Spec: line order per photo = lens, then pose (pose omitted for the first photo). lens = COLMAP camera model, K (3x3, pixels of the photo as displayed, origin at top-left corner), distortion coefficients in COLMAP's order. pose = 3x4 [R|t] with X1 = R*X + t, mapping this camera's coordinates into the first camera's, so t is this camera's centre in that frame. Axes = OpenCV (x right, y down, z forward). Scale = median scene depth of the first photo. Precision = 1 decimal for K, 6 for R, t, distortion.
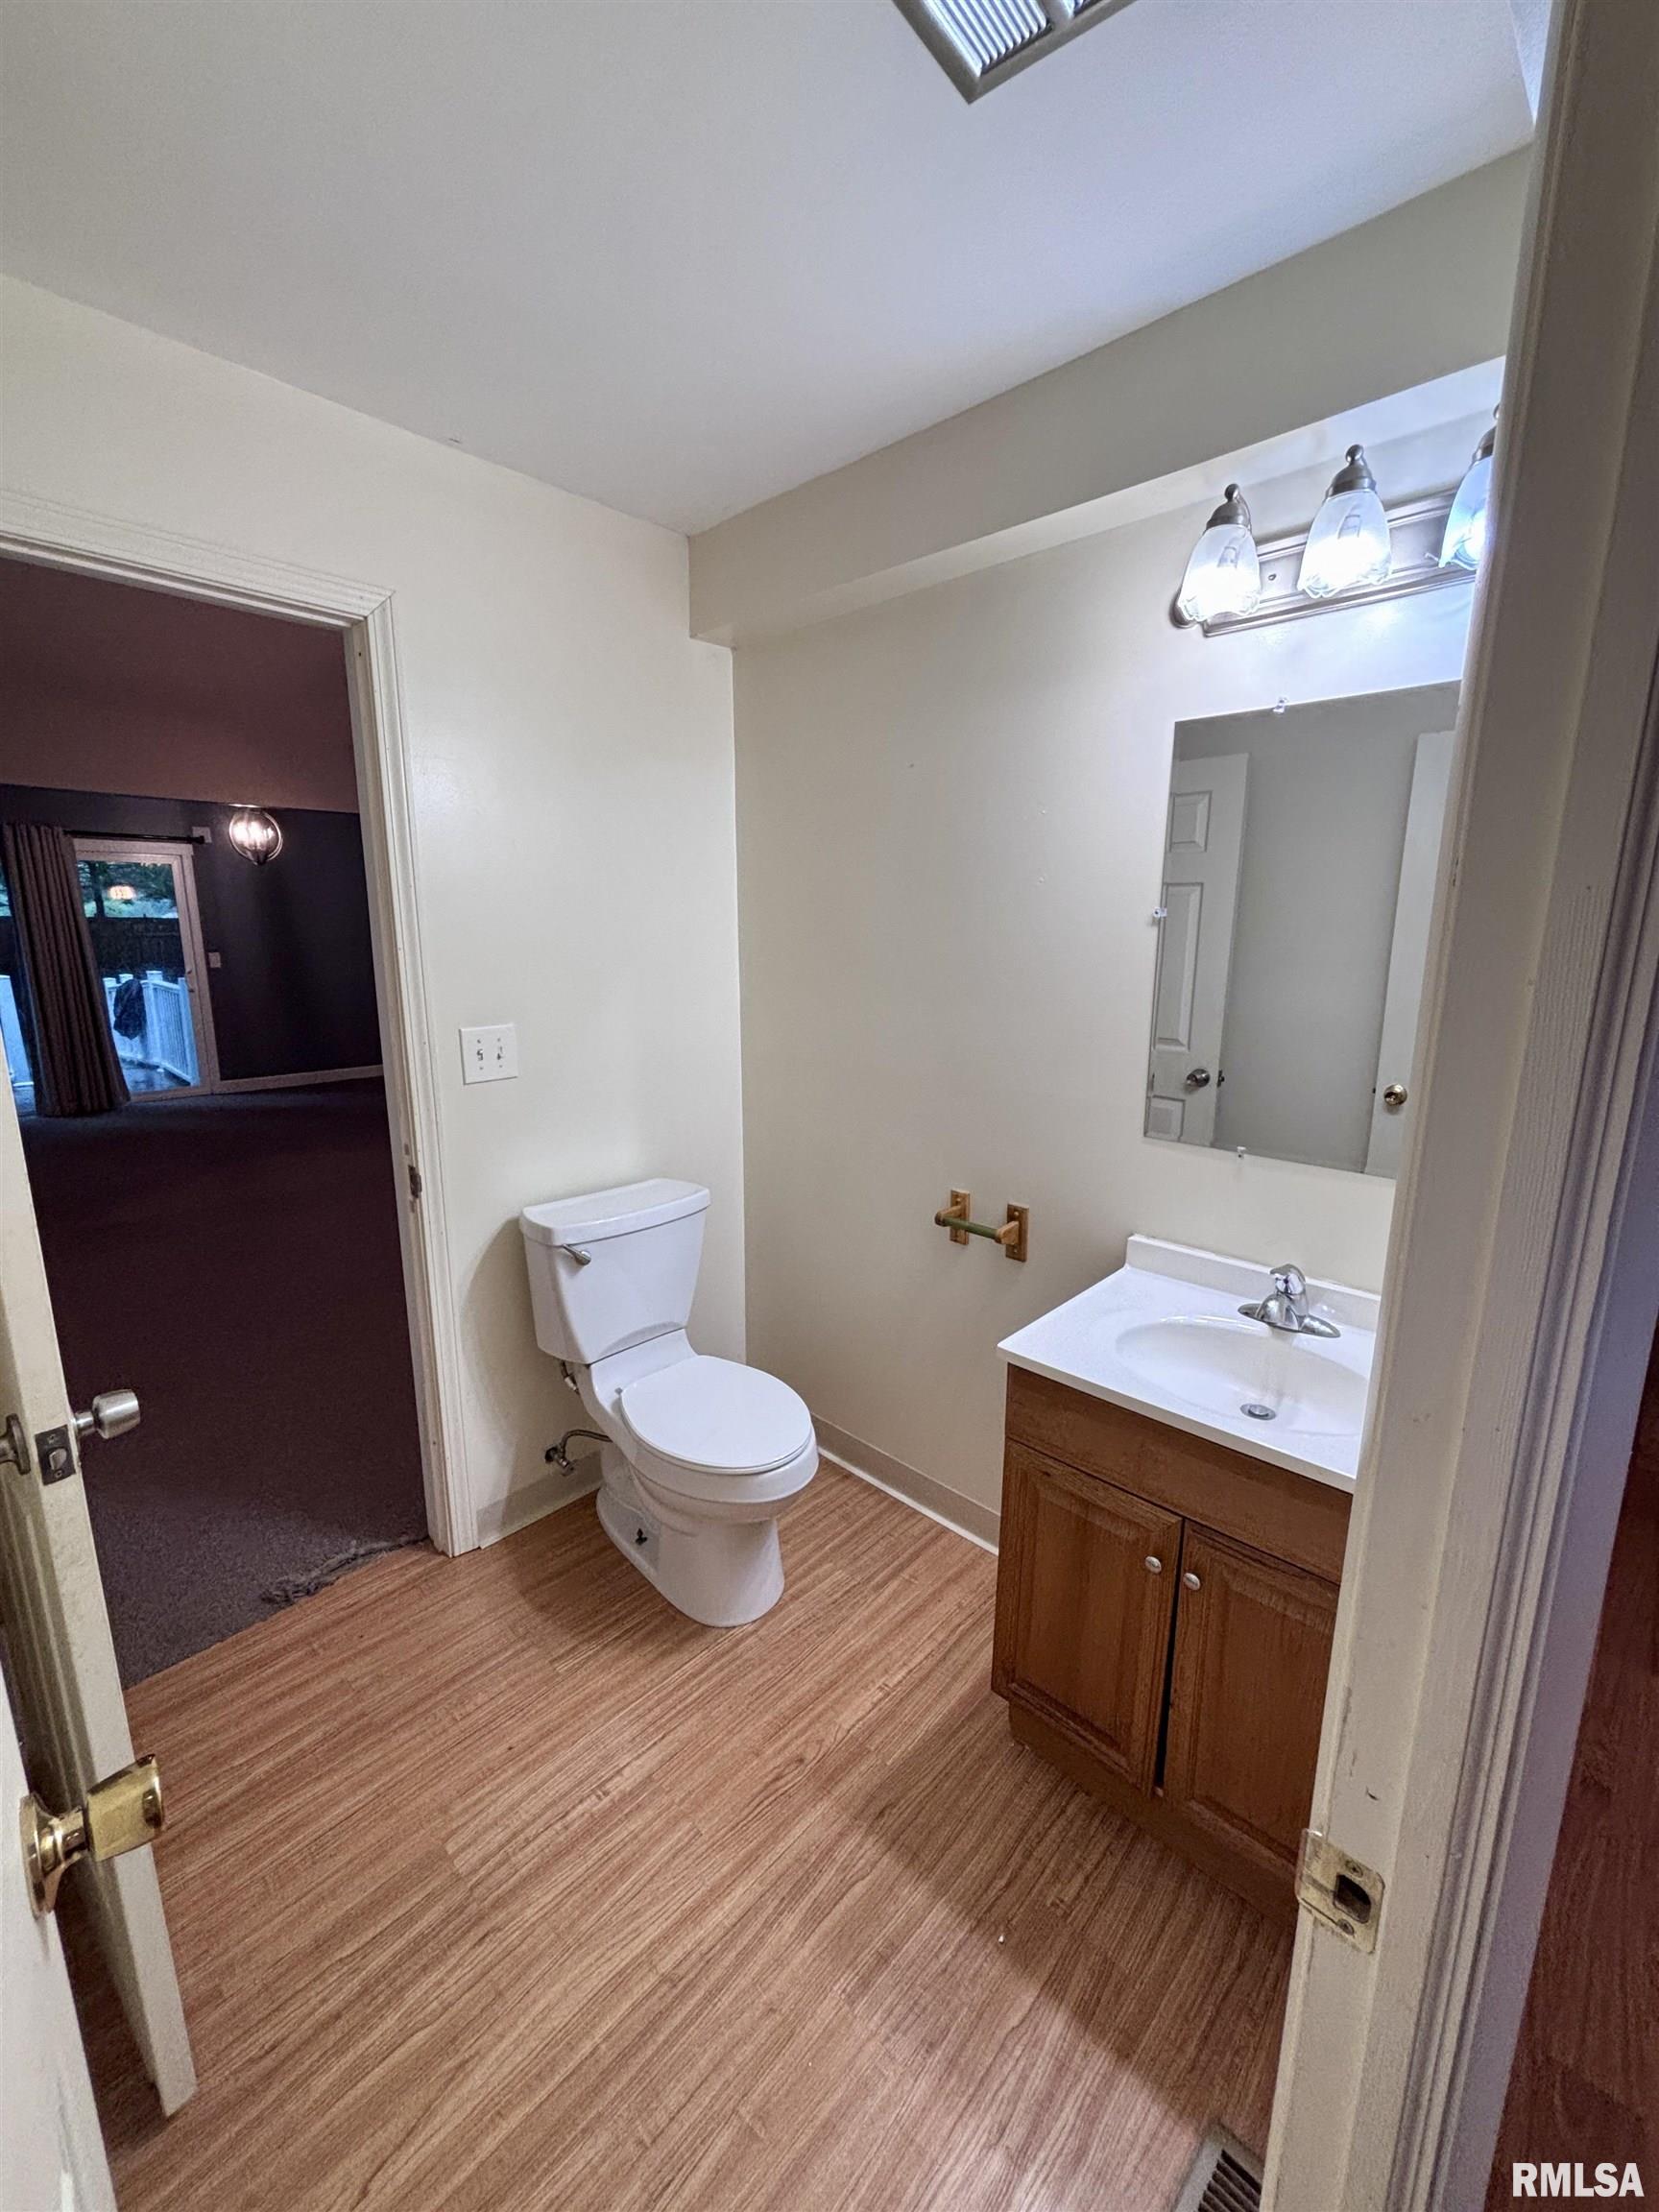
lens RADIAL K [[881.9, 0, 829.5], [0, 881.9, 1106.0], [0, 0, 1]] dist [0.001533, -0.000587]
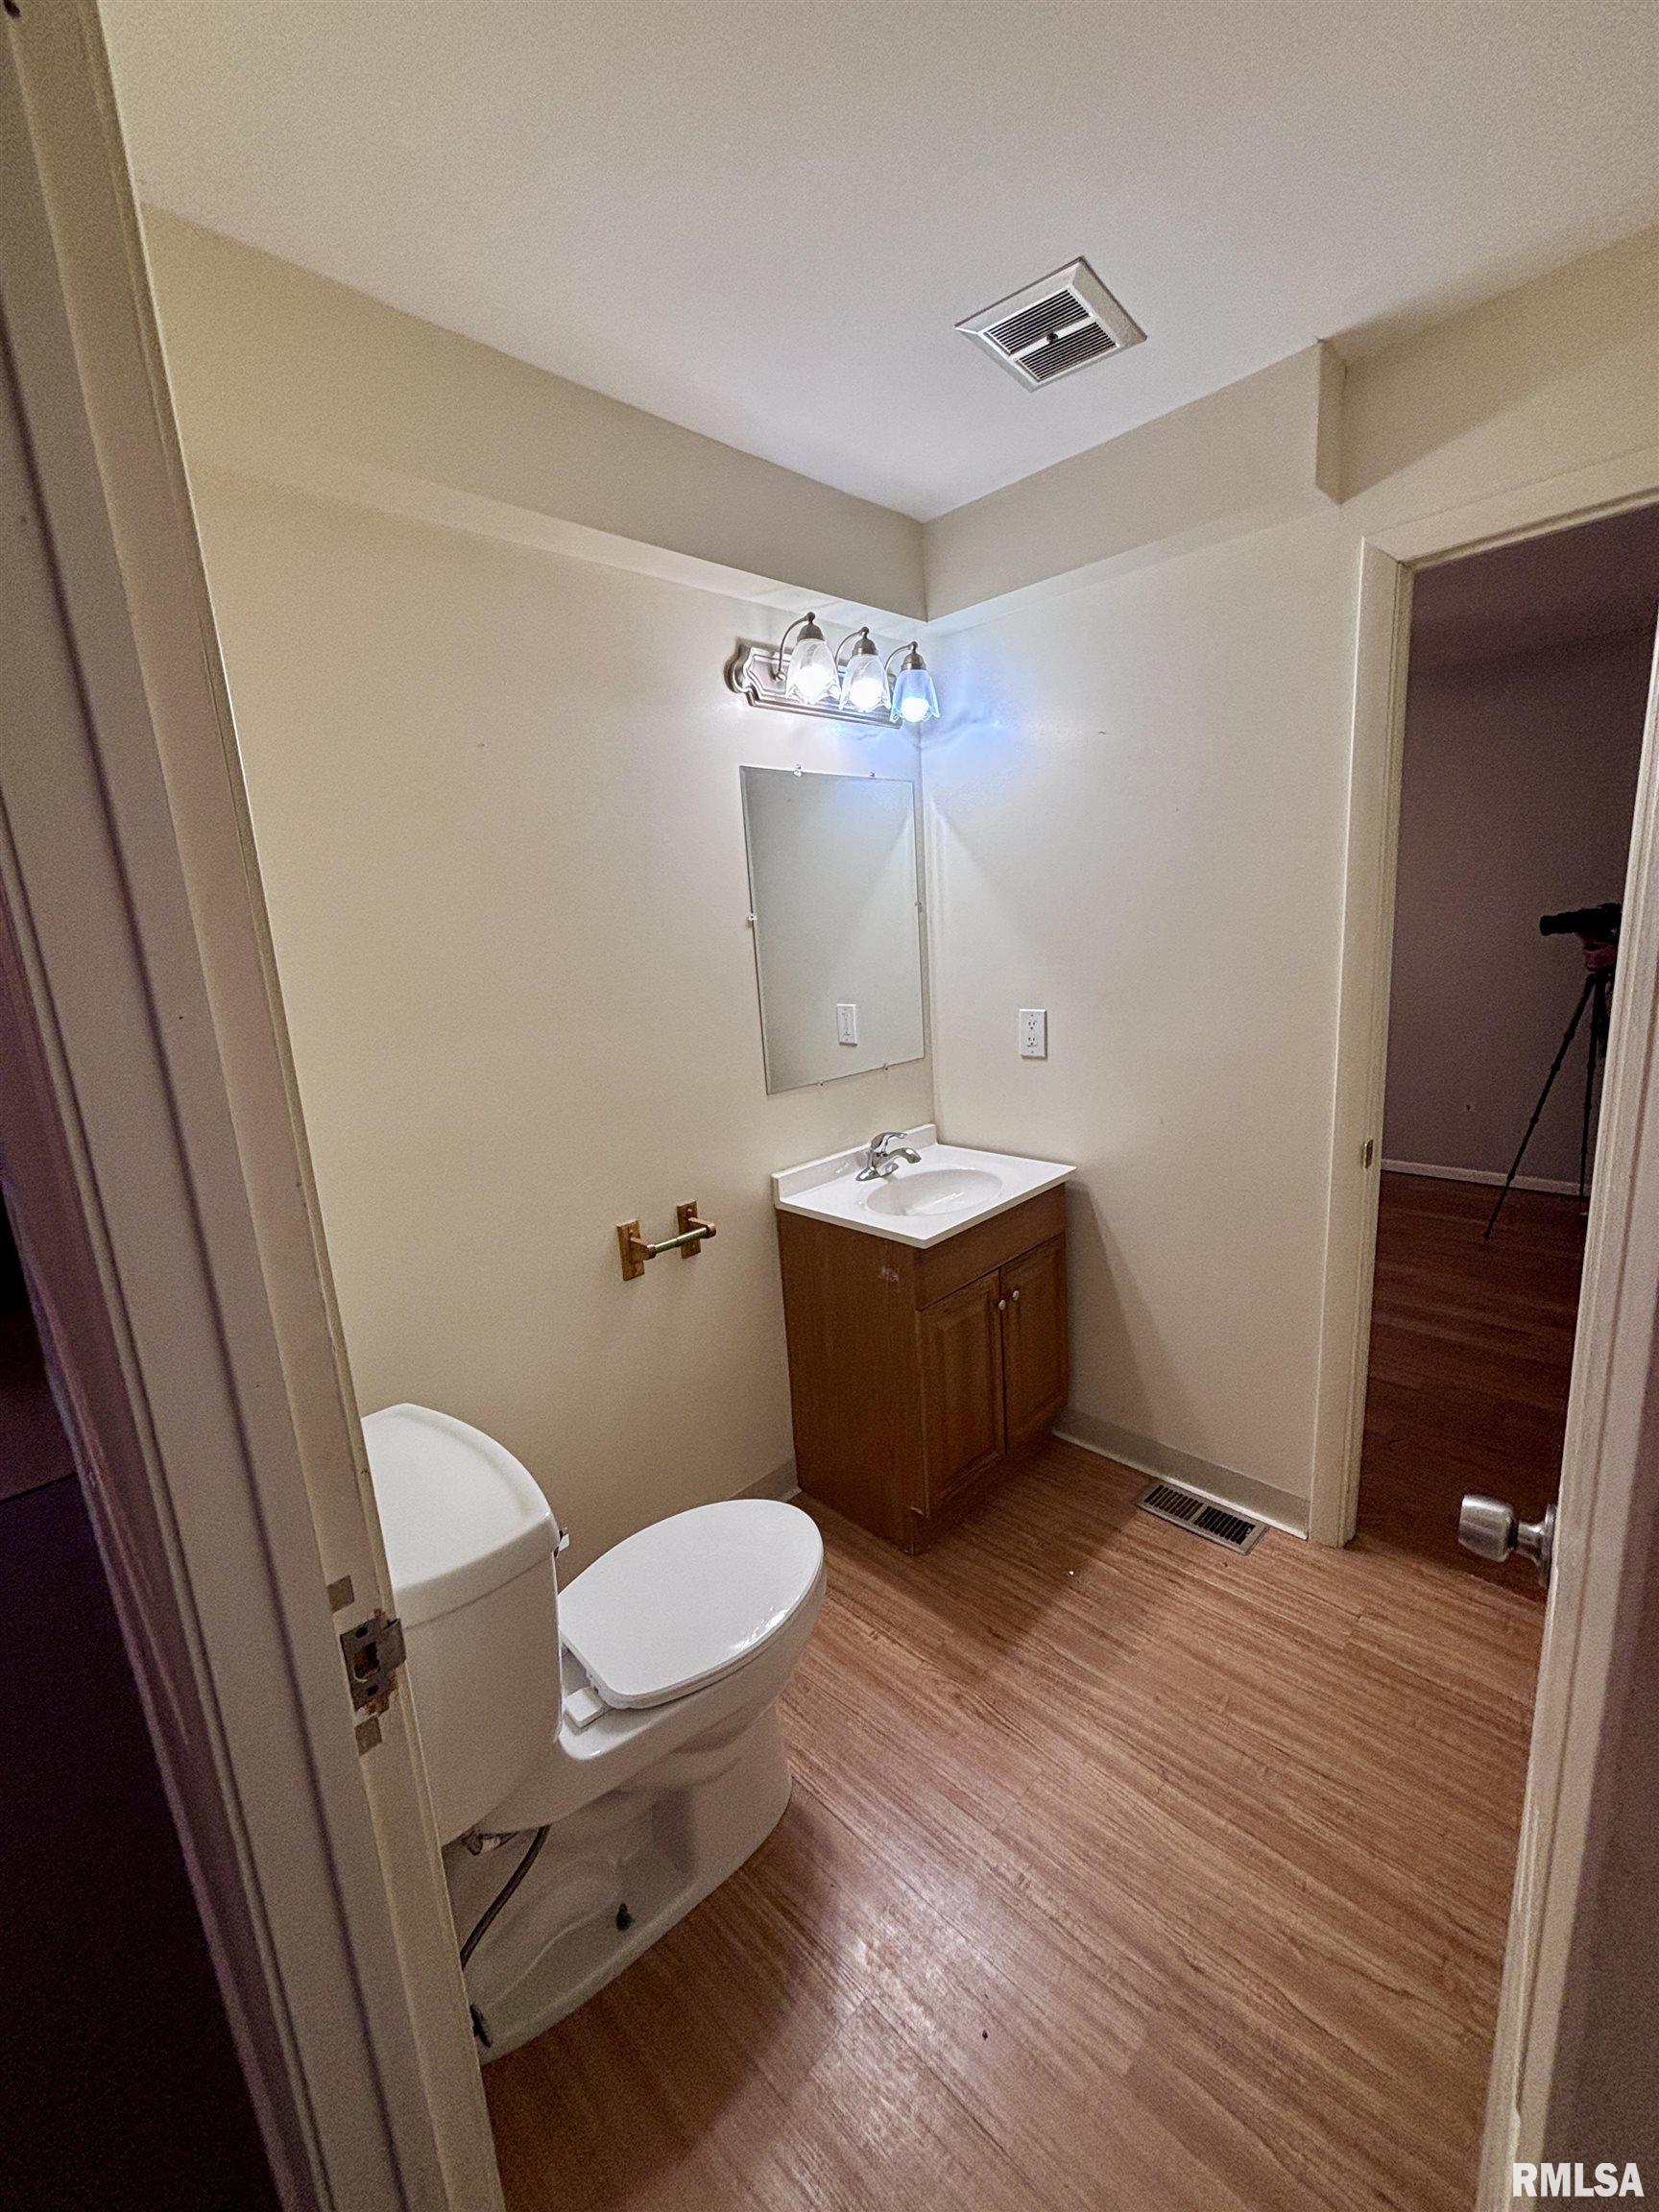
lens RADIAL K [[895.6, 0, 842.1], [0, 895.6, 1116.4], [0, 0, 1]] dist [0.004797, 0.000175]
pose [[0.013103, -0.220693, 0.975255, -1.086317], [0.273790, 0.938856, 0.208777, -0.213499], [-0.961700, 0.264279, 0.072725, 1.003514]]
